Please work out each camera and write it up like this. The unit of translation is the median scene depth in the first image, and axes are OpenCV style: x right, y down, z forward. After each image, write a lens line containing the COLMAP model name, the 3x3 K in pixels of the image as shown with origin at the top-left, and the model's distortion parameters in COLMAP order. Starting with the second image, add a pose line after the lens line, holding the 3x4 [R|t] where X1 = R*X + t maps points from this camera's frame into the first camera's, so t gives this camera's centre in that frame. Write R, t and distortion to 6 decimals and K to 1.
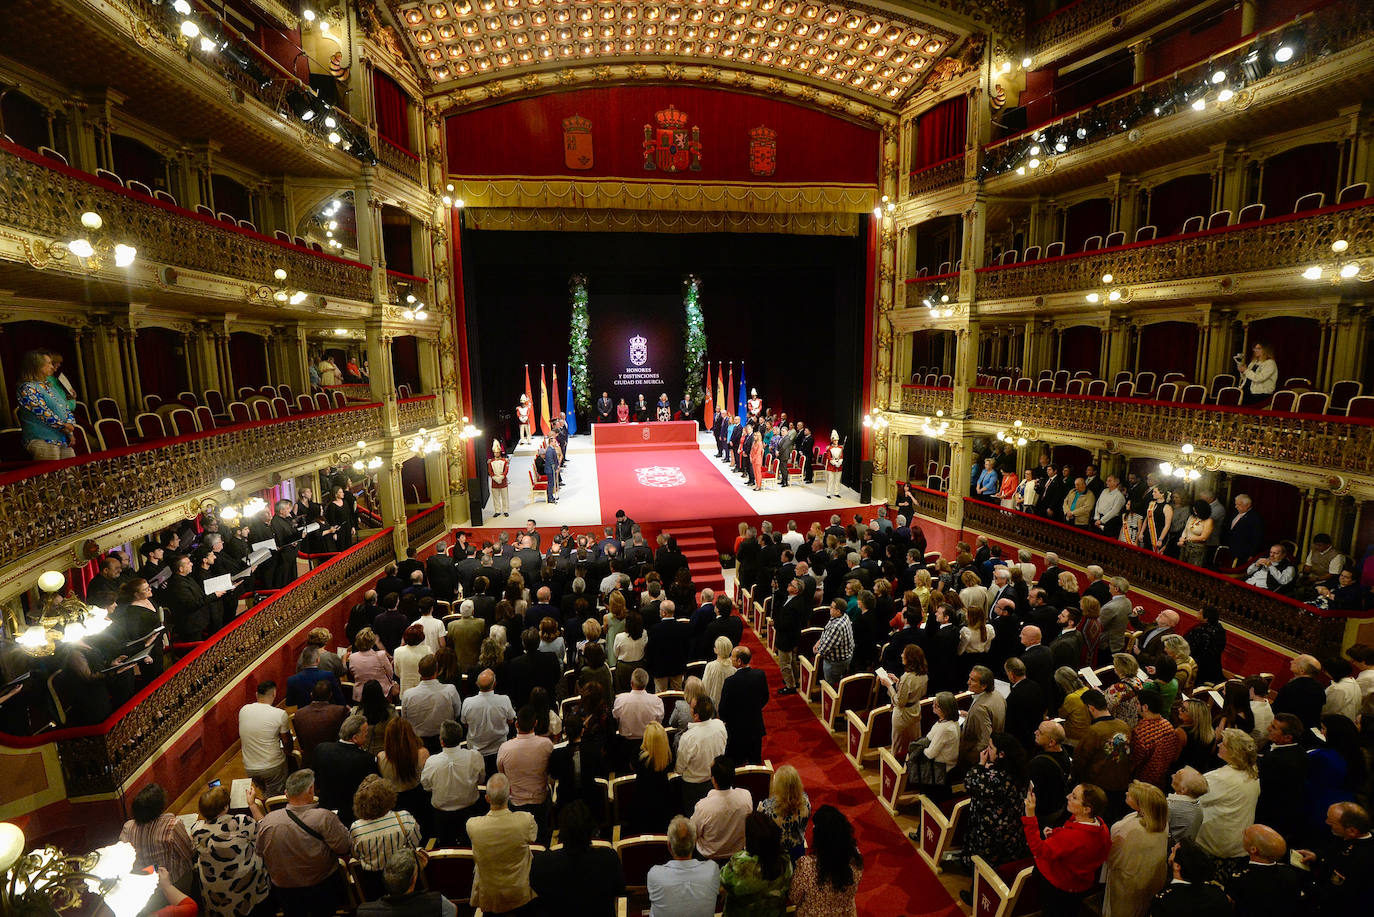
lens RADIAL K [[634.6, 0, 679.0], [0, 634.6, 450.2], [0, 0, 1]] dist [-0.000694, -0.021212]
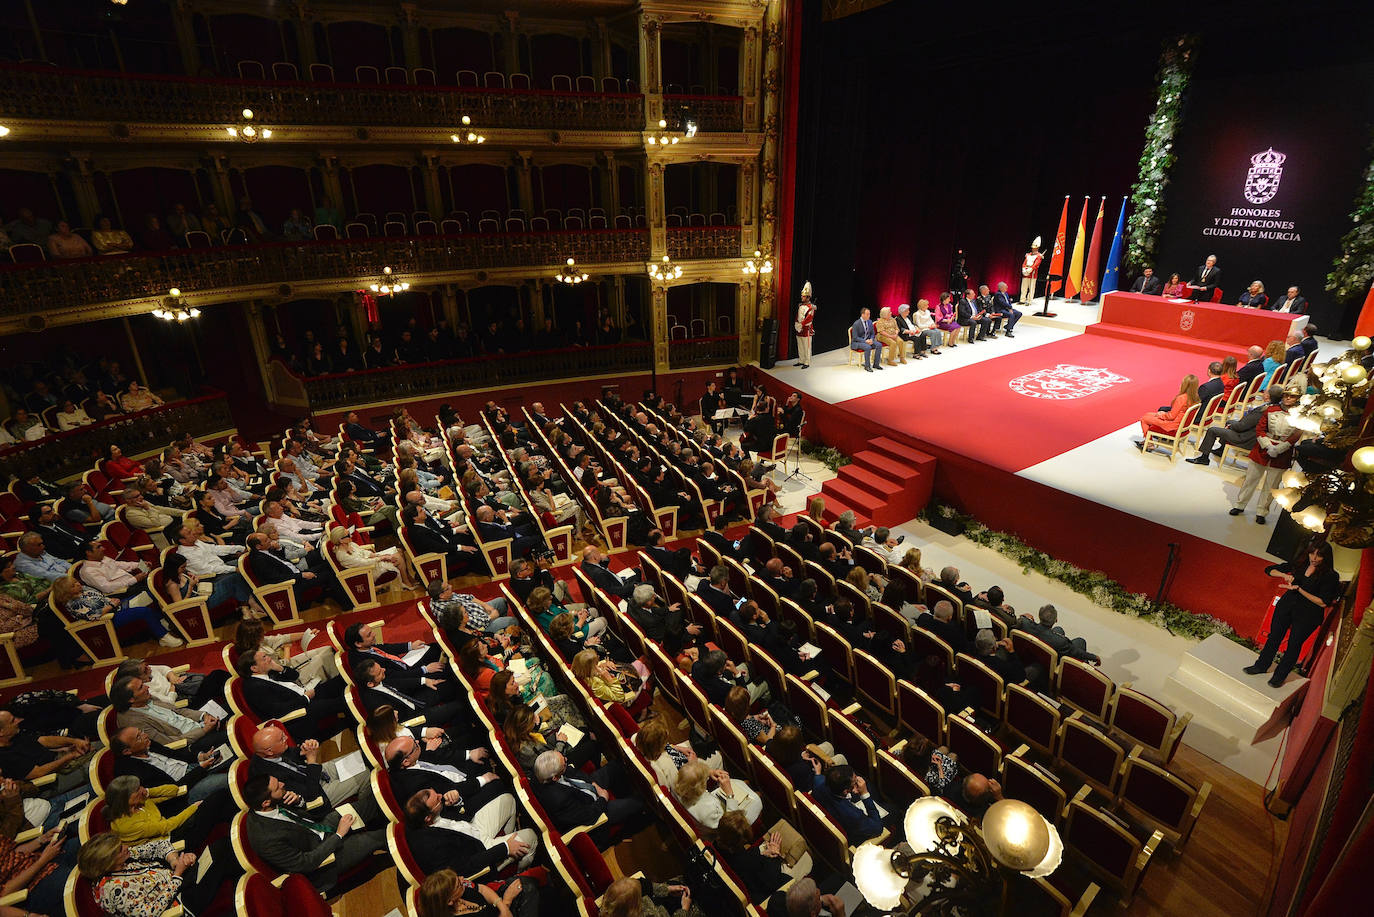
lens RADIAL K [[652.8, 0, 682.0], [0, 652.8, 453.1], [0, 0, 1]] dist [-0.040926, 0.000679]
pose [[0.368424, 0.359296, -0.857420, 0.684111], [-0.129673, 0.933142, 0.335308, -0.099199], [0.920570, -0.012351, 0.390383, 0.637344]]
